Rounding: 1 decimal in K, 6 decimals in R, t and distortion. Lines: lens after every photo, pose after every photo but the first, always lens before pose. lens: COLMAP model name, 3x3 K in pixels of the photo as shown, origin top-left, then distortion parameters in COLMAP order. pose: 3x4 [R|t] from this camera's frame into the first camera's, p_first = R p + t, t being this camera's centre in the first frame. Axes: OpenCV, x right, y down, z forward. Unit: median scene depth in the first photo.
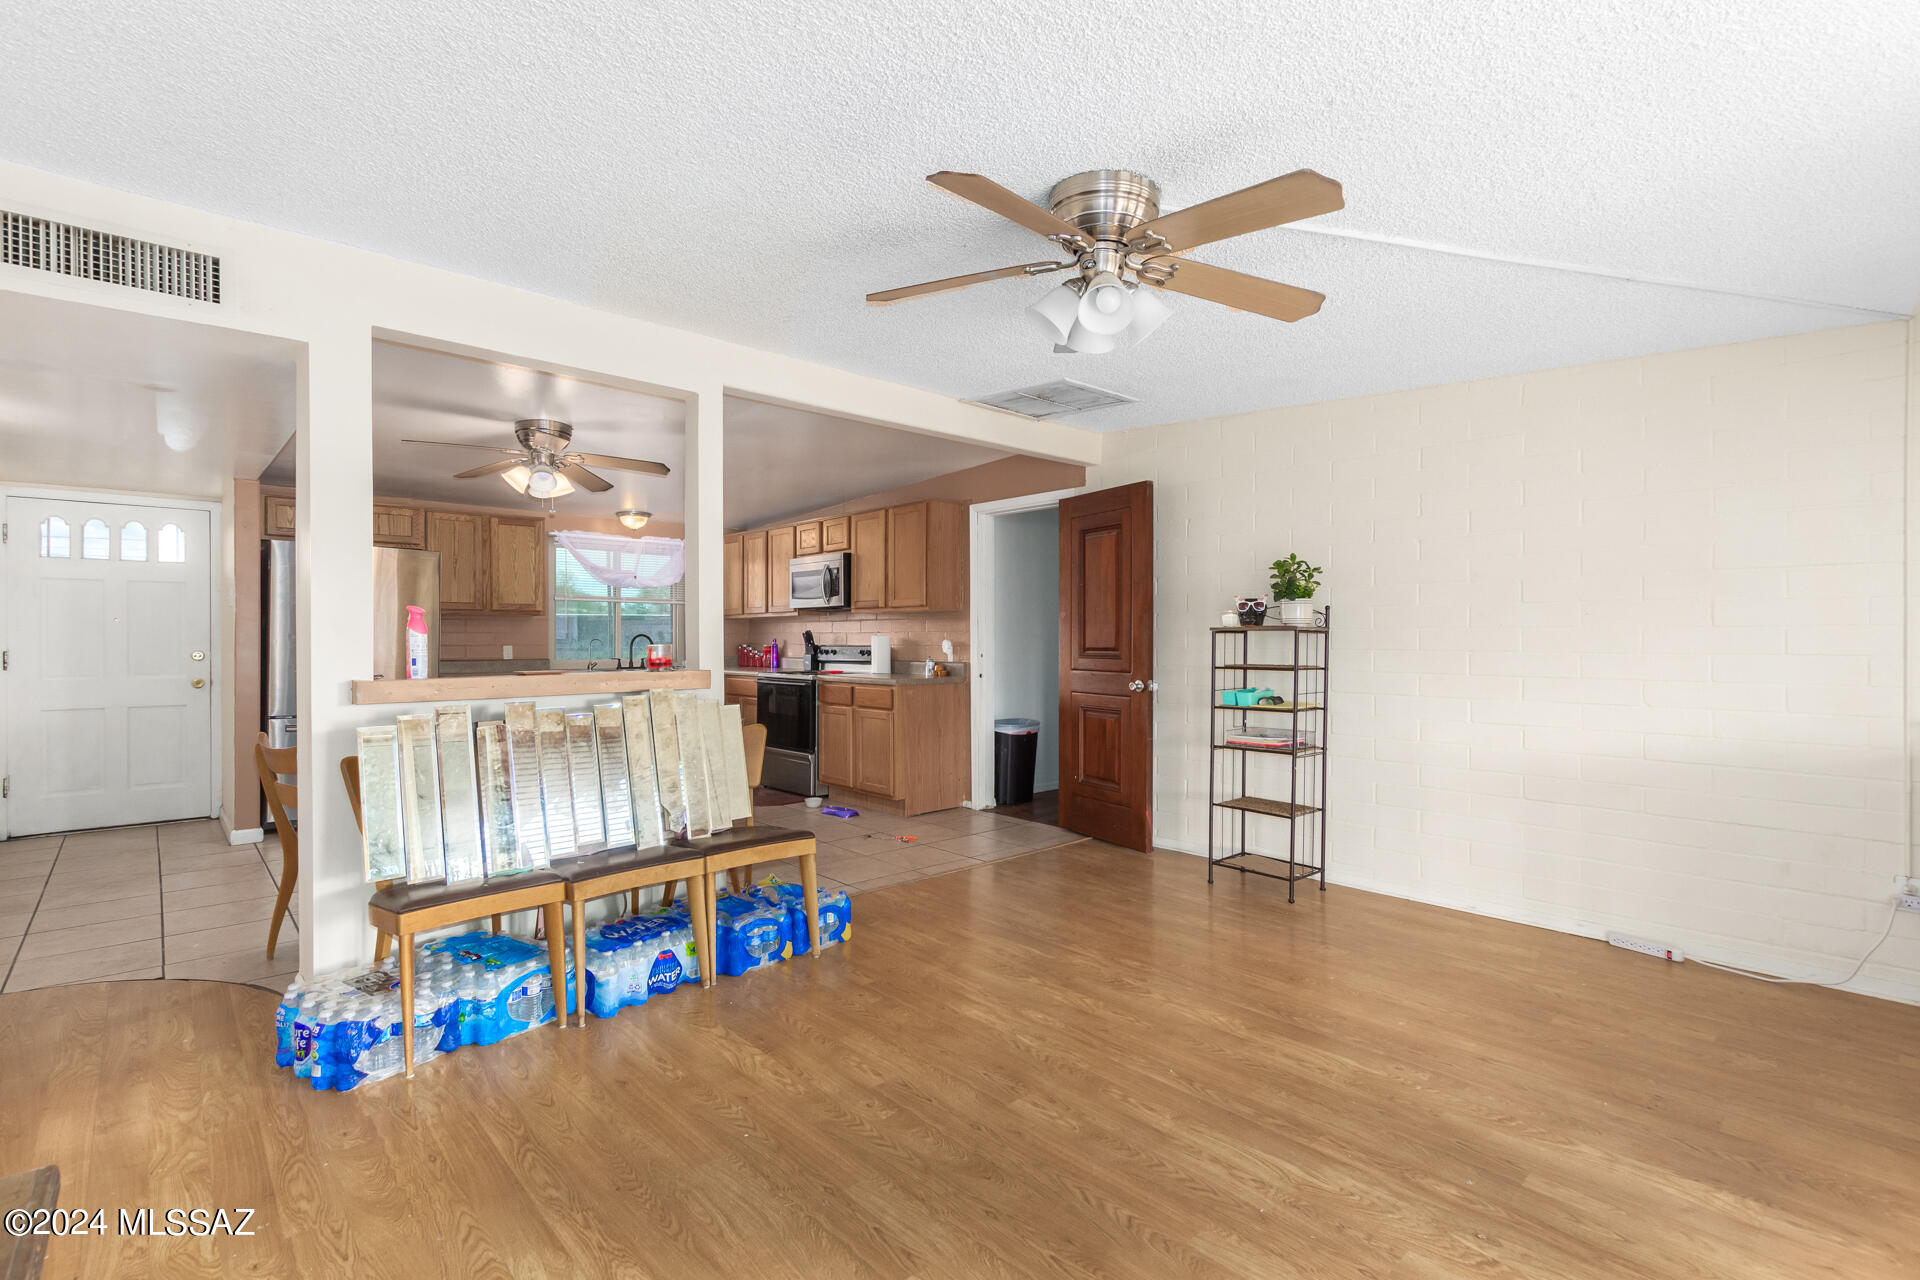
lens RADIAL K [[870.8, 0, 960.0], [0, 870.8, 640.0], [0, 0, 1]] dist [0.000180, 0.000547]
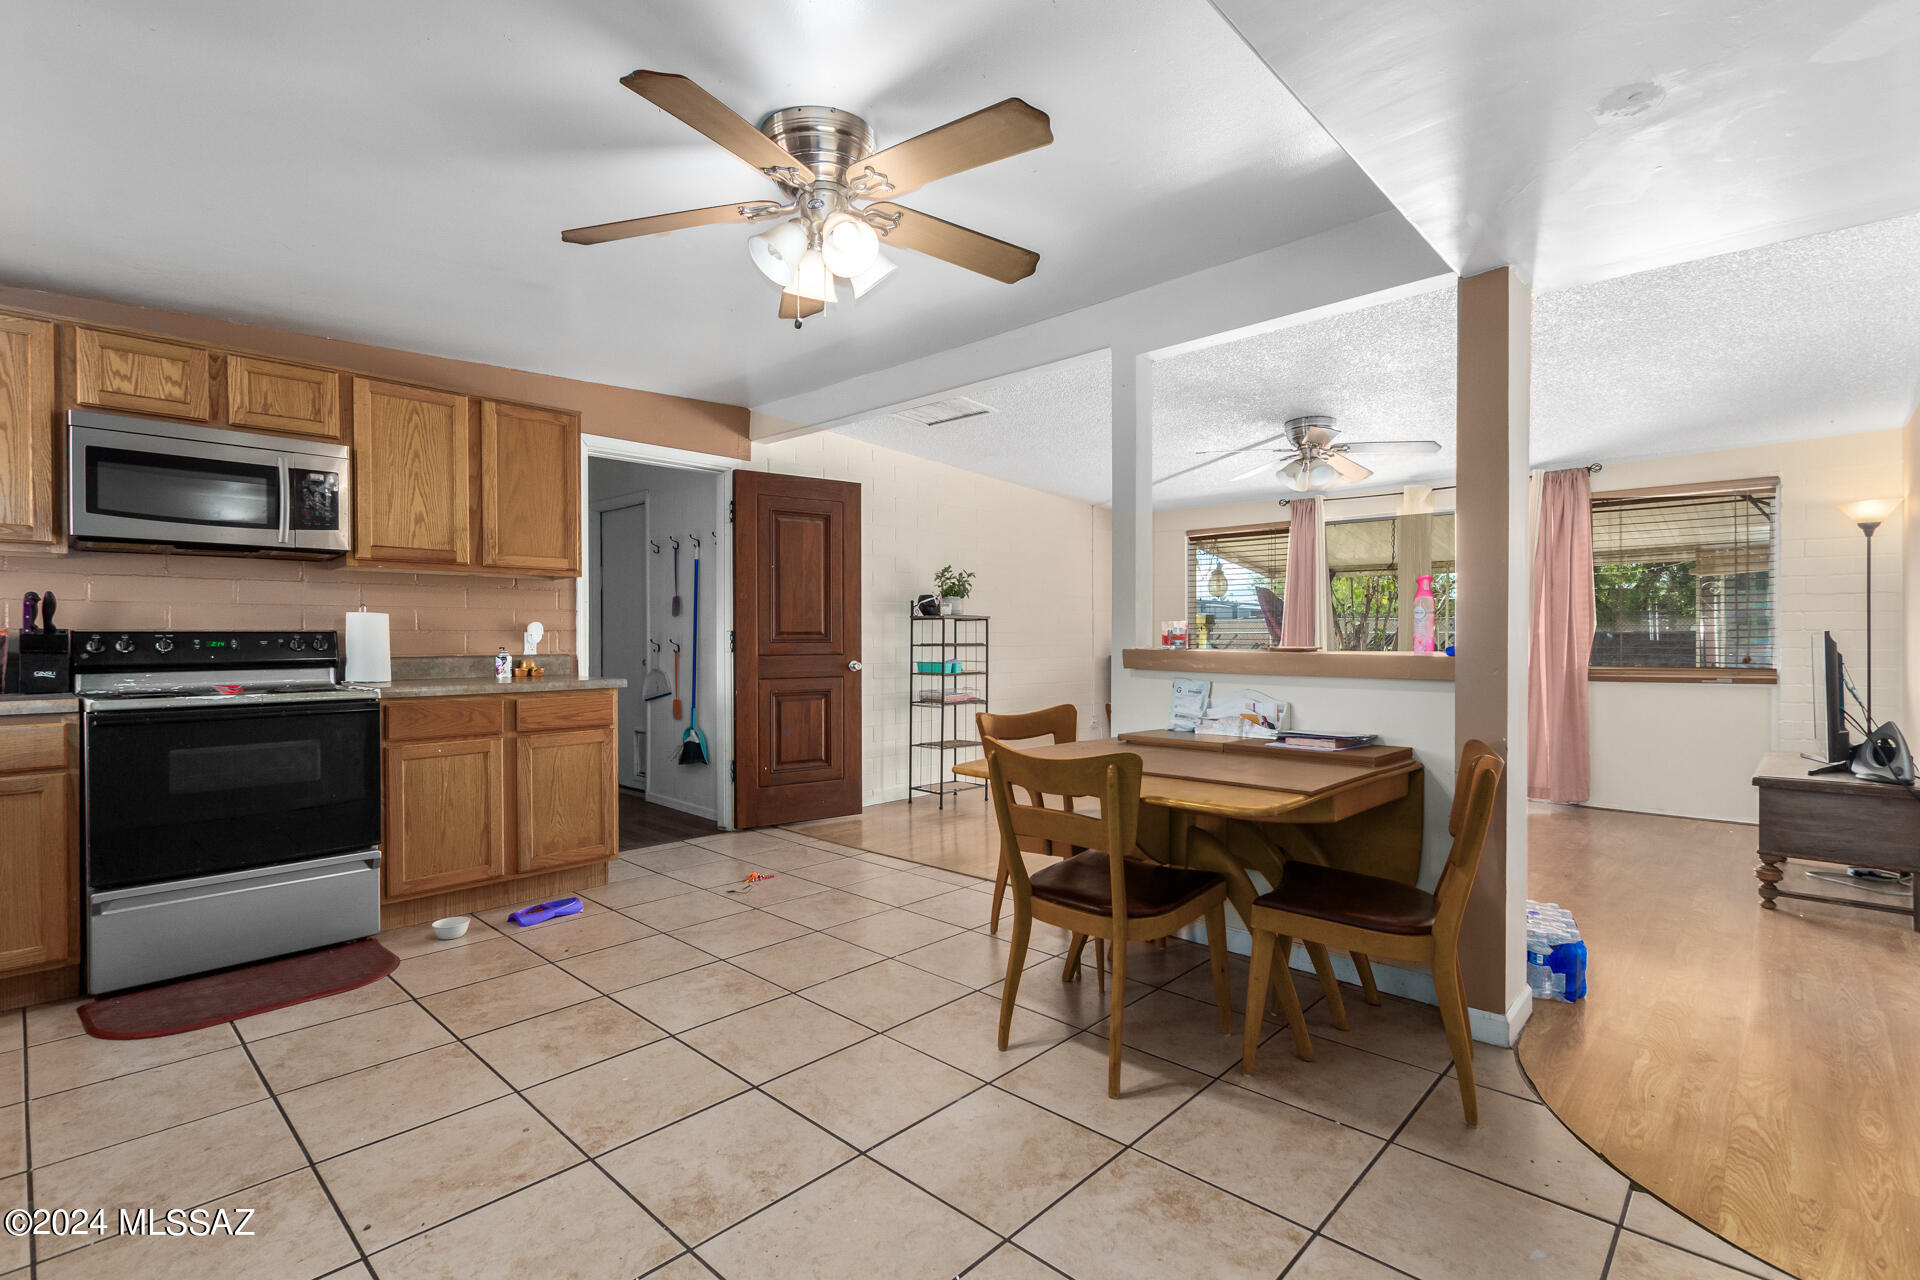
lens RADIAL K [[889.7, 0, 960.0], [0, 889.7, 640.0], [0, 0, 1]] dist [0.002951, 0.000651]
pose [[-0.078191, -0.004160, 0.996930, -0.831905], [0.002490, 0.999987, 0.004368, 0.013222], [-0.996935, 0.002824, -0.078180, 0.845035]]
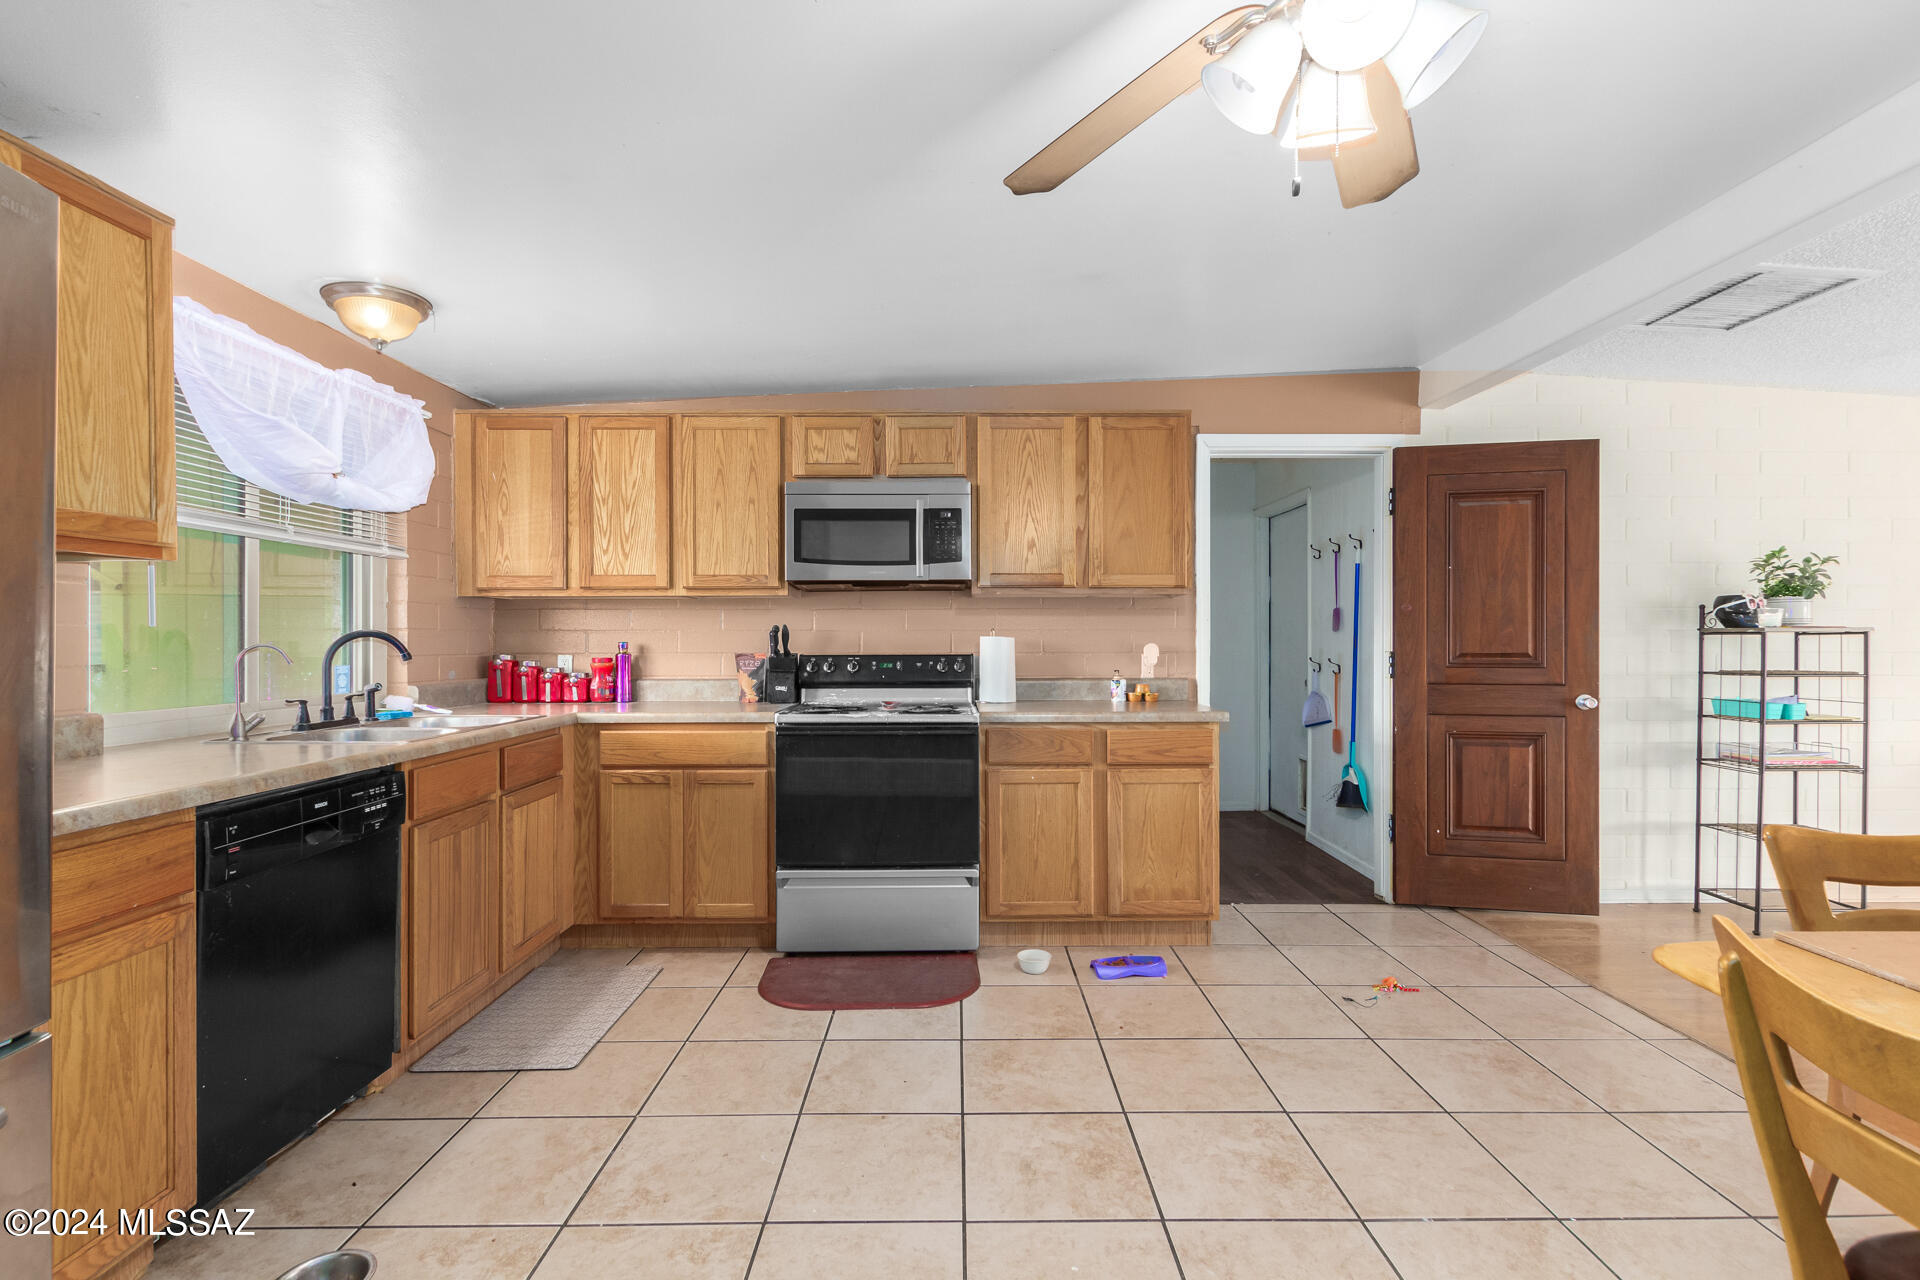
lens RADIAL K [[870.8, 0, 960.0], [0, 870.8, 640.0], [0, 0, 1]] dist [0.000180, 0.000547]
pose [[0.668514, -0.001033, 0.743699, -0.662500], [0.001319, 0.999999, 0.000203, -0.003263], [-0.743698, 0.000845, 0.668515, 0.792370]]
